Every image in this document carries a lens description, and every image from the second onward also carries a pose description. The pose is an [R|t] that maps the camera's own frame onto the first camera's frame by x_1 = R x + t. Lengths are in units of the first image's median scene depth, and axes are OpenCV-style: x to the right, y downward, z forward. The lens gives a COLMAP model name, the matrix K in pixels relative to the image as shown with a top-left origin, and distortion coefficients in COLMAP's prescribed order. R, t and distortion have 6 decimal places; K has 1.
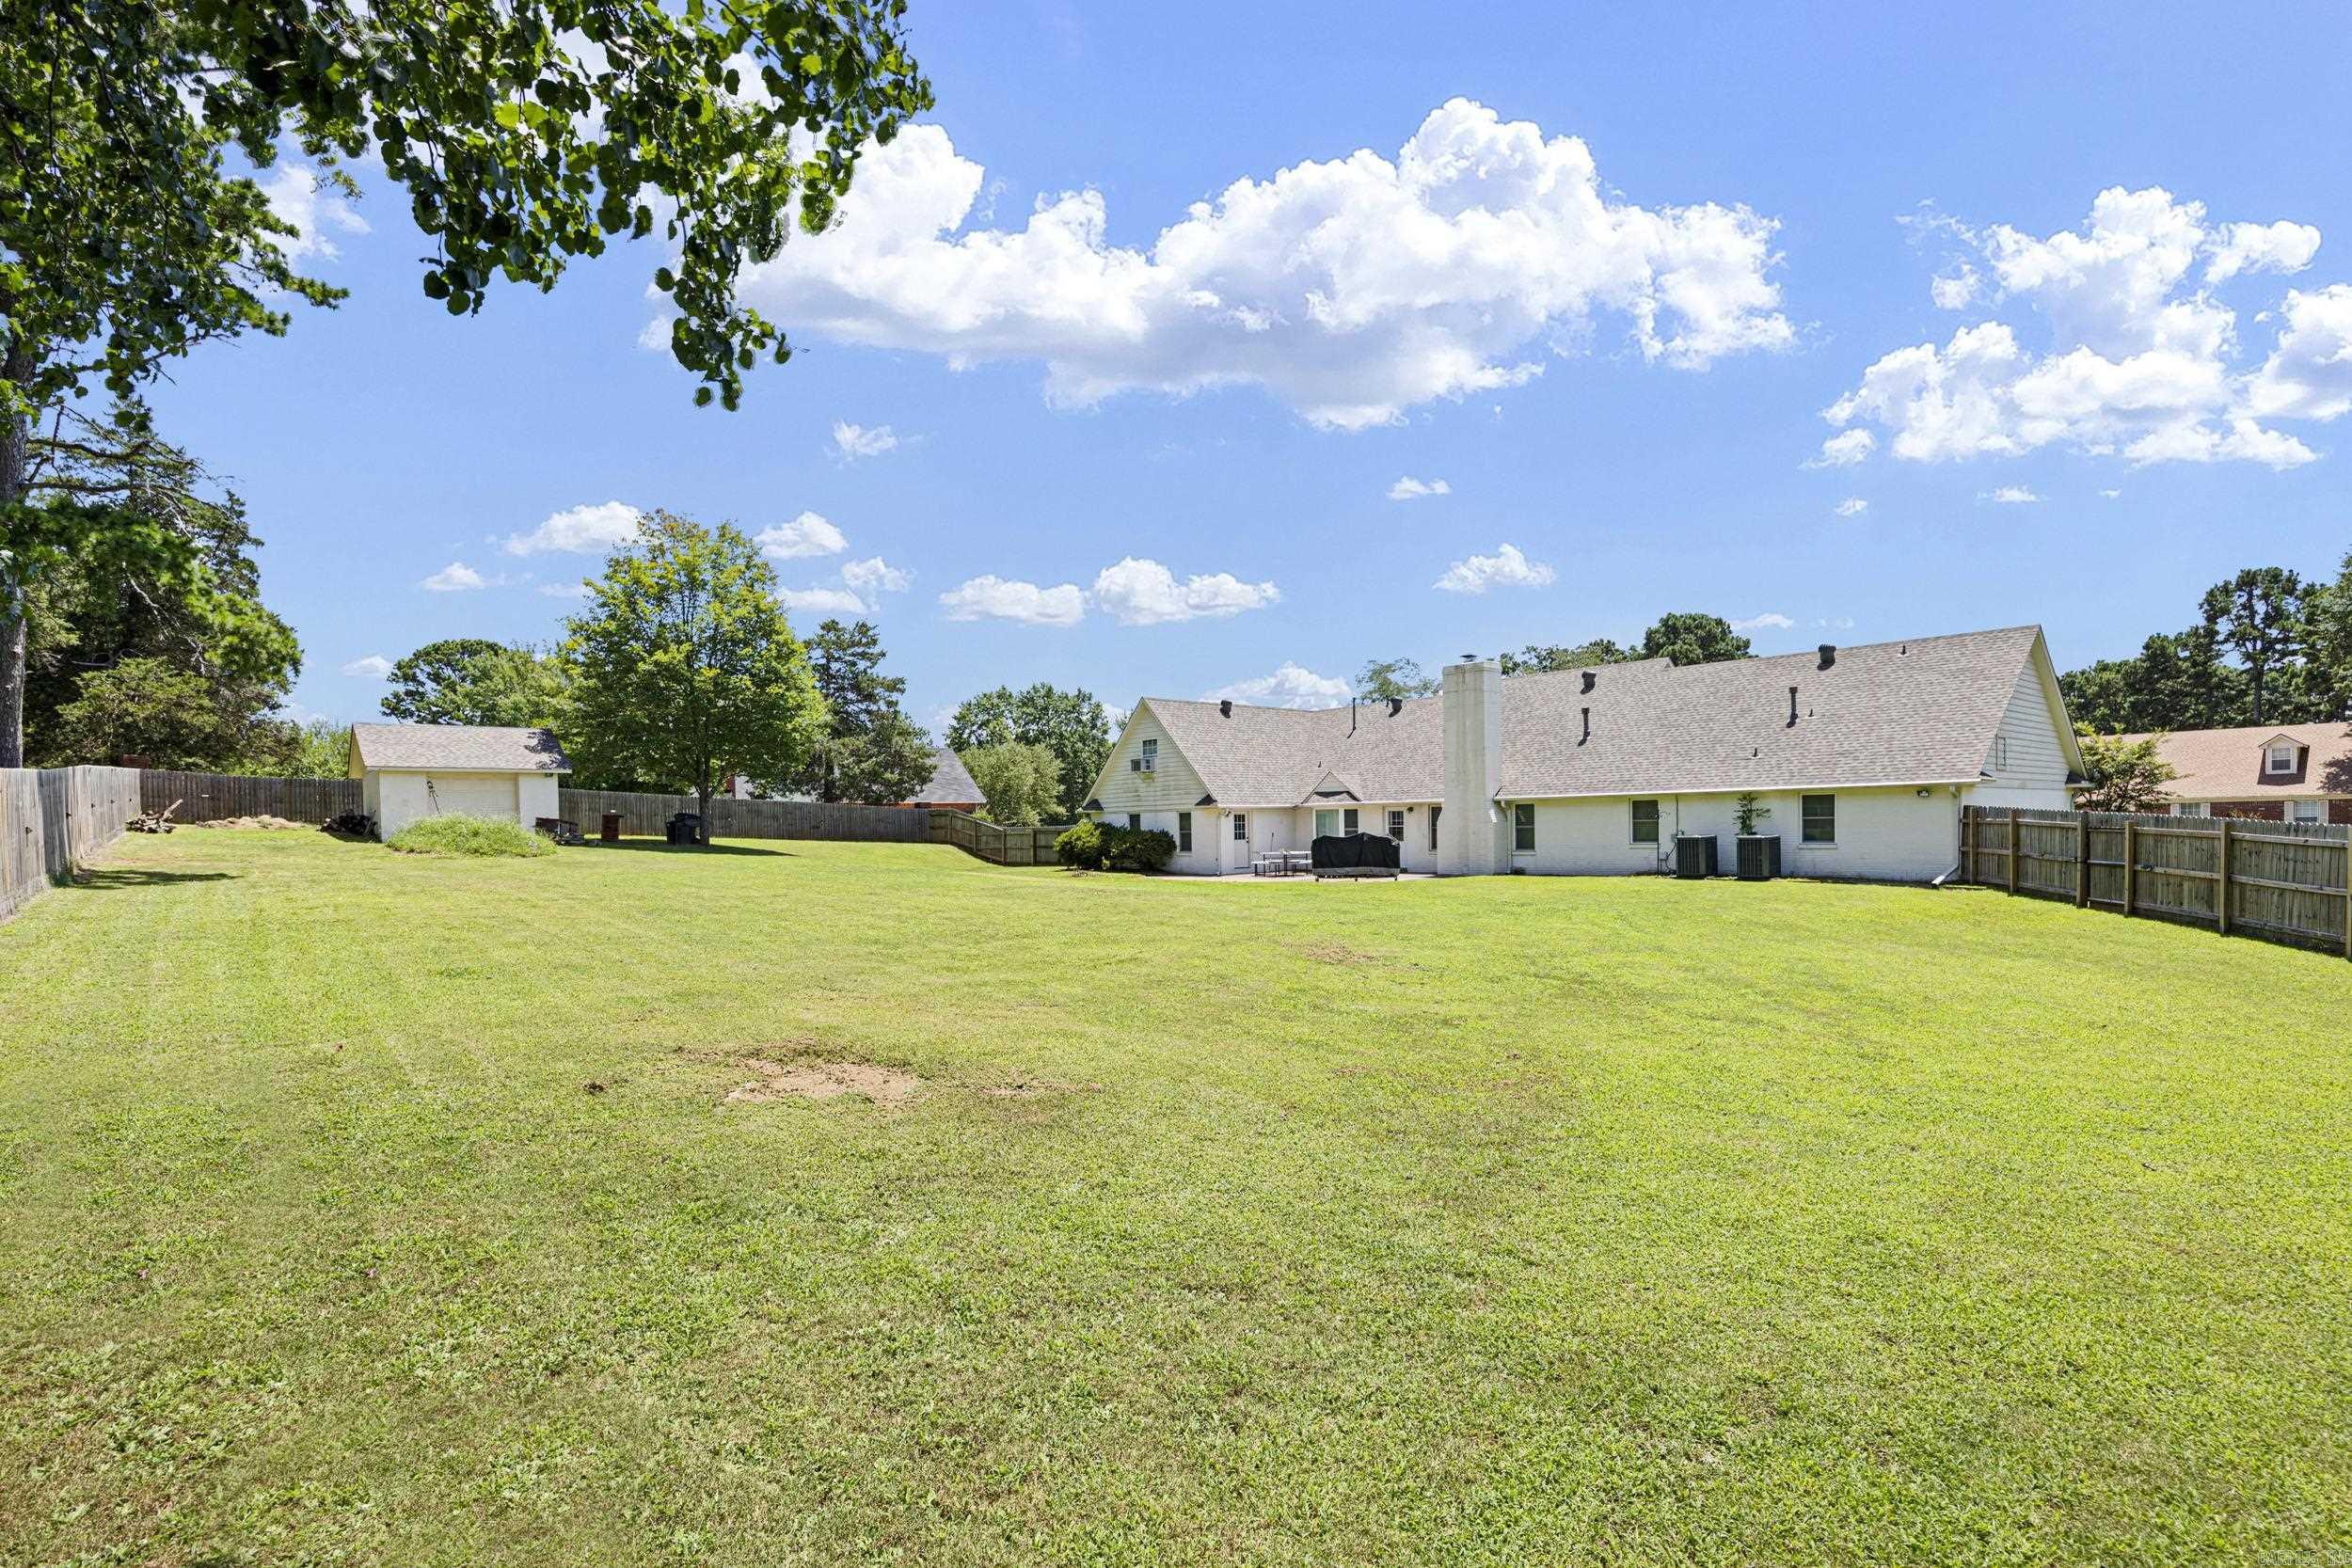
lens RADIAL K [[1148.0, 0, 1178.5], [0, 1148.0, 820.0], [0, 0, 1]] dist [0.001377, 0.000189]
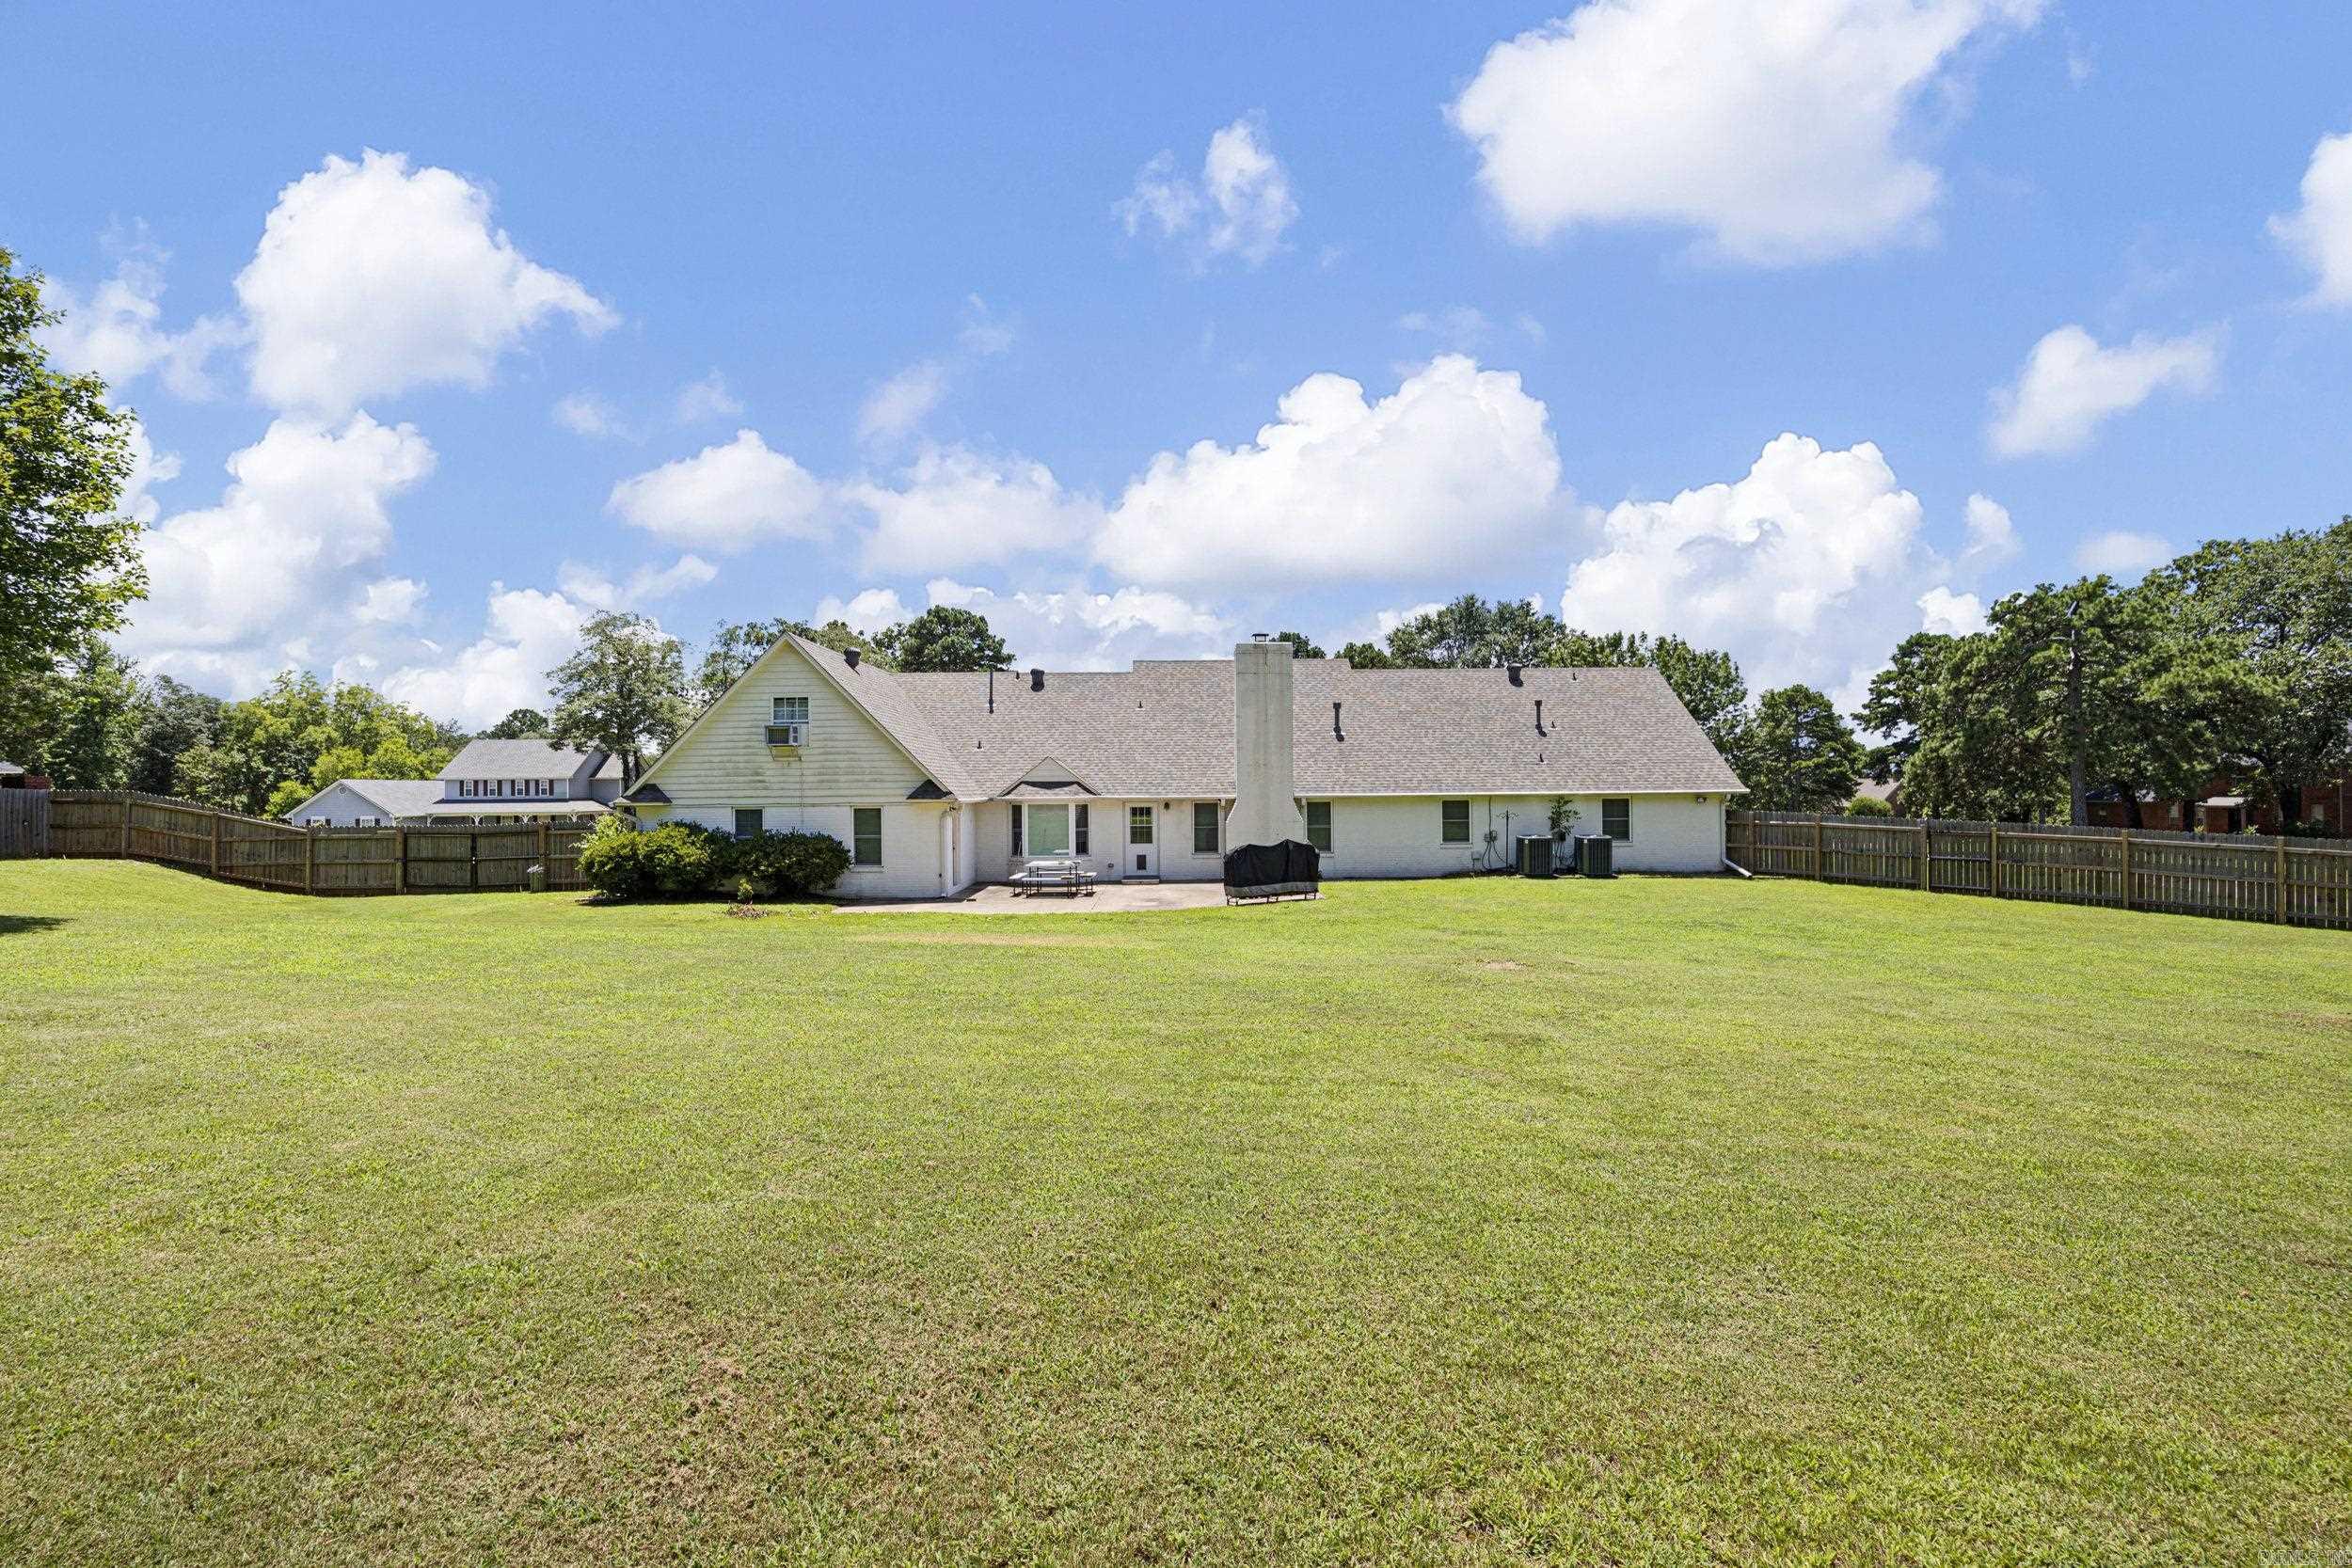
lens RADIAL K [[1068.8, 0, 1178.4], [0, 1068.8, 785.7], [0, 0, 1]] dist [-0.007214, -0.000320]
pose [[0.645918, 0.013086, 0.763295, -0.408224], [-0.006213, 0.999910, -0.011885, -0.015254], [-0.763382, 0.002934, 0.645941, 0.502606]]
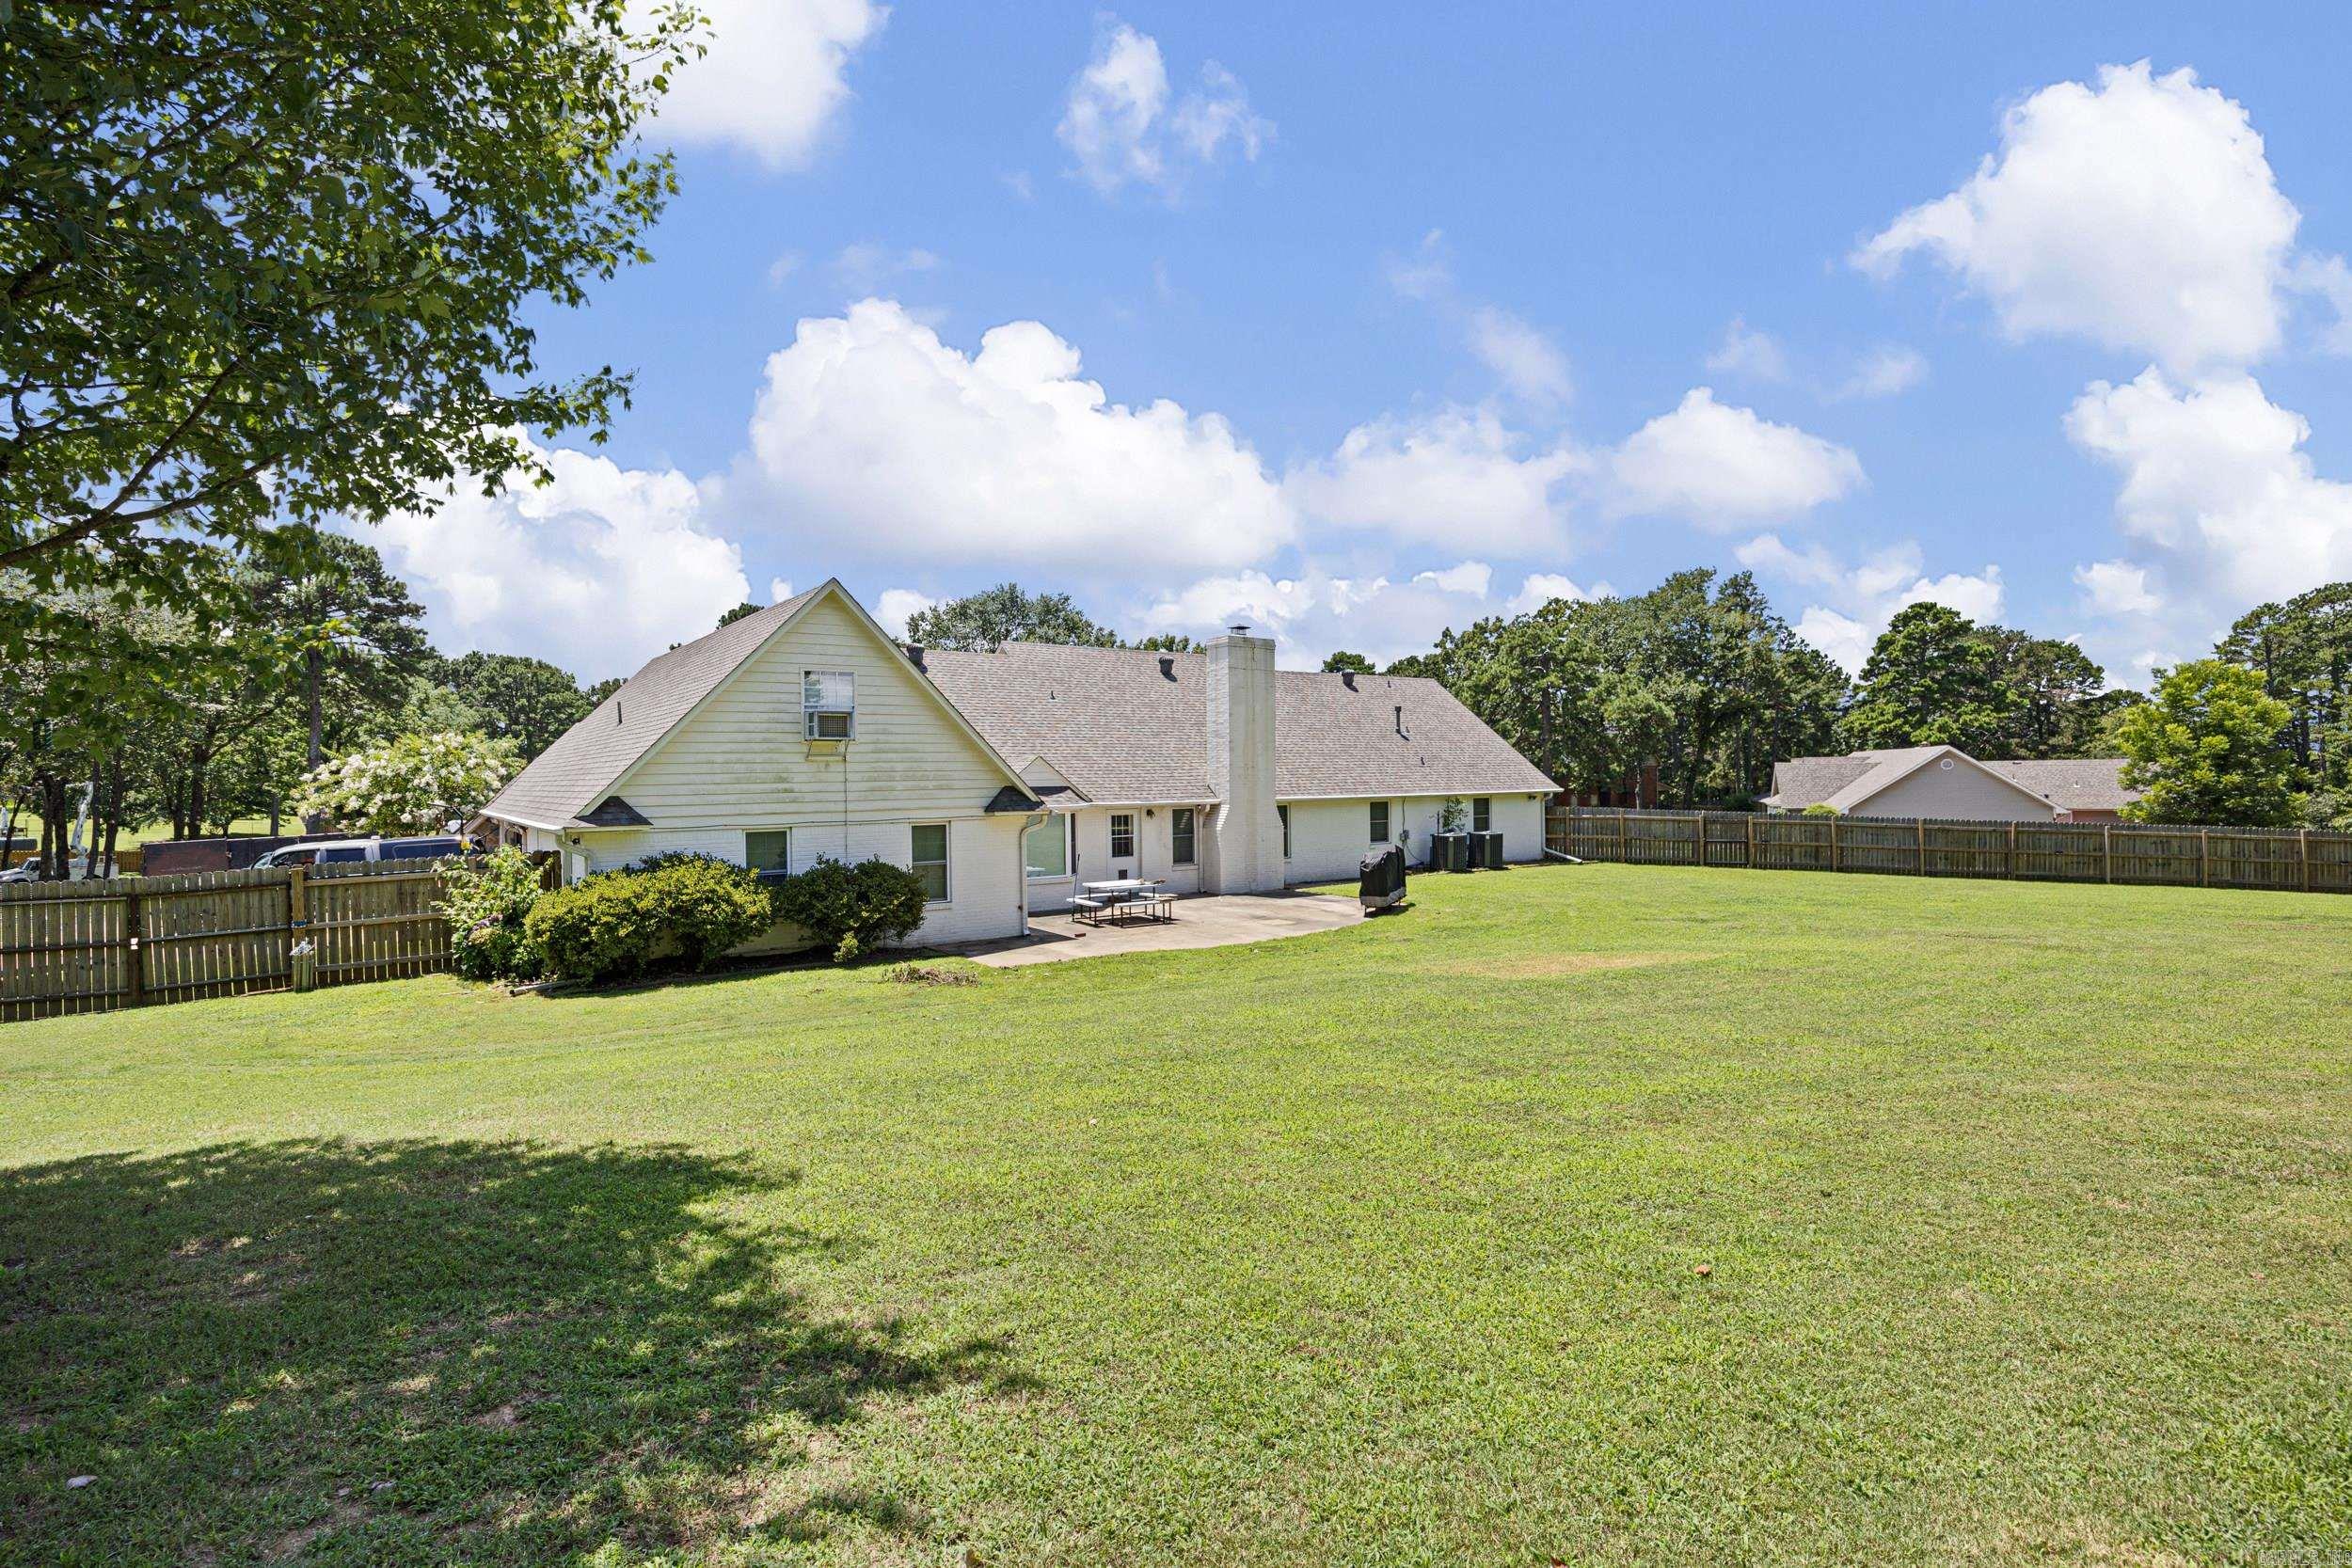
lens RADIAL K [[1139.3, 0, 1181.9], [0, 1139.3, 783.3], [0, 0, 1]] dist [0.003522, 0.000258]
pose [[0.071399, 0.009362, 0.997404, -0.558055], [0.007254, 0.999925, -0.009905, -0.021711], [-0.997421, 0.007943, 0.071326, 0.959991]]
